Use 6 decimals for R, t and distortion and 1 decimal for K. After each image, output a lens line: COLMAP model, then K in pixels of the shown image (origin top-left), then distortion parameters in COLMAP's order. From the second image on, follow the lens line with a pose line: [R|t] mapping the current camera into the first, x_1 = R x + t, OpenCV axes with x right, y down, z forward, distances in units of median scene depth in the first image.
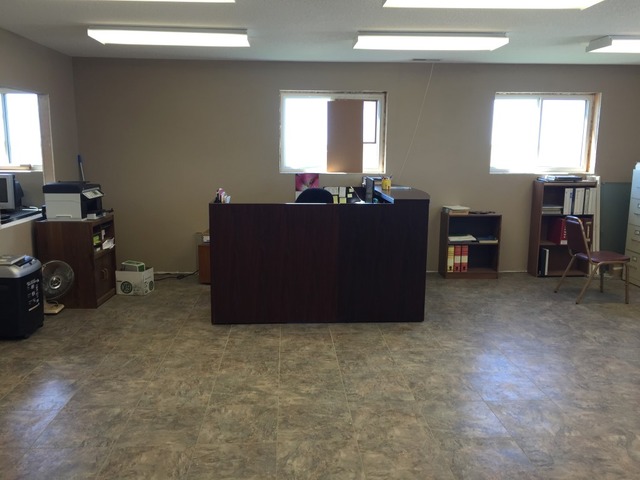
lens RADIAL K [[547.9, 0, 321.8], [0, 547.9, 238.4], [0, 0, 1]] dist [0.014756, -0.009276]
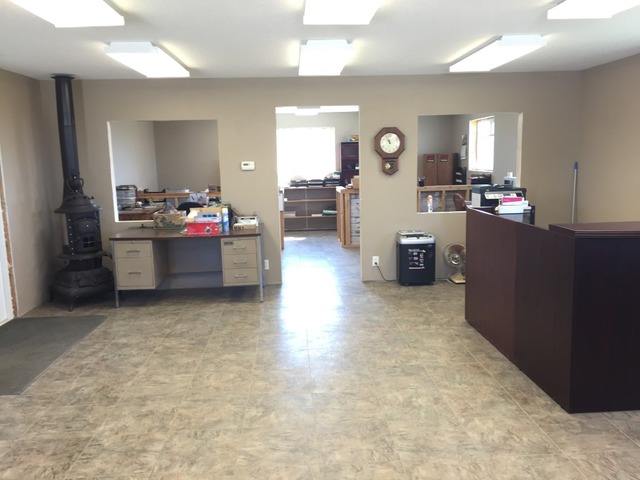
lens RADIAL K [[547.9, 0, 321.1], [0, 547.9, 239.8], [0, 0, 1]] dist [0.014756, -0.009276]
pose [[-0.004174, 0.146151, -0.989254, 0.953888], [-0.150081, 0.977966, 0.145116, -0.127367], [0.988665, 0.149074, 0.017852, 0.754041]]
